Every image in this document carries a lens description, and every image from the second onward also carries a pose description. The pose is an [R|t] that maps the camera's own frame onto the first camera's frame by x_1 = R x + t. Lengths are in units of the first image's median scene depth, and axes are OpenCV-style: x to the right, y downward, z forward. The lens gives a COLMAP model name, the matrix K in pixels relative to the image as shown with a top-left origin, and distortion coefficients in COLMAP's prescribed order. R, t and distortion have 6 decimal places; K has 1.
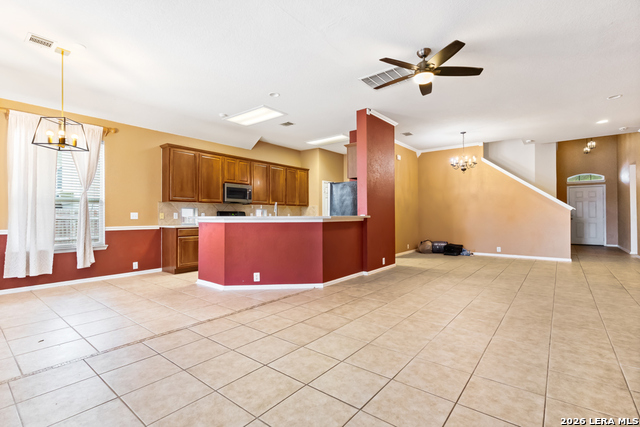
lens RADIAL K [[301.1, 0, 313.4], [0, 301.1, 213.8], [0, 0, 1]] dist [-0.000587, 0.000063]
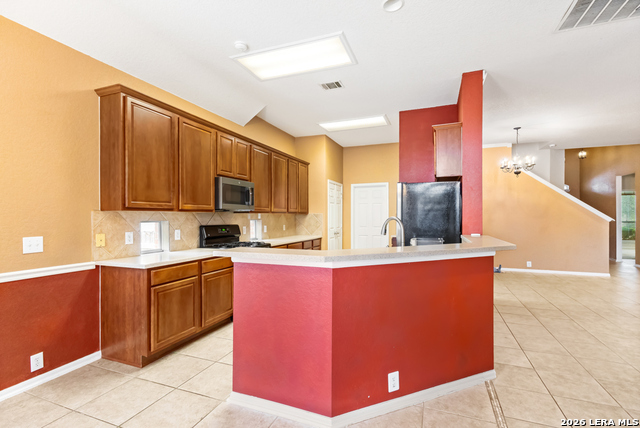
lens RADIAL K [[300.3, 0, 320.4], [0, 300.3, 217.8], [0, 0, 1]] dist [-0.001059, -0.000084]
pose [[0.947946, -0.000561, 0.318432, -0.320832], [-0.001992, 0.999968, 0.007694, -0.031994], [-0.318426, -0.007928, 0.947915, 0.438463]]
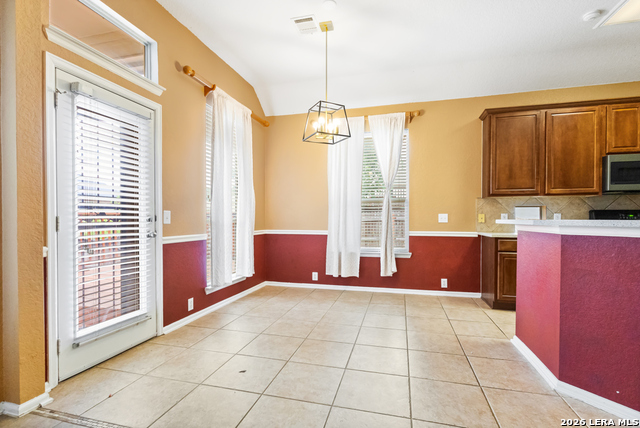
lens RADIAL K [[294.8, 0, 319.1], [0, 294.8, 220.0], [0, 0, 1]] dist [0.000301, 0.000128]
pose [[0.415914, 0.007776, -0.909371, -0.040692], [0.003636, 0.999941, 0.010213, 0.002412], [0.909397, -0.007554, 0.415861, 0.369884]]
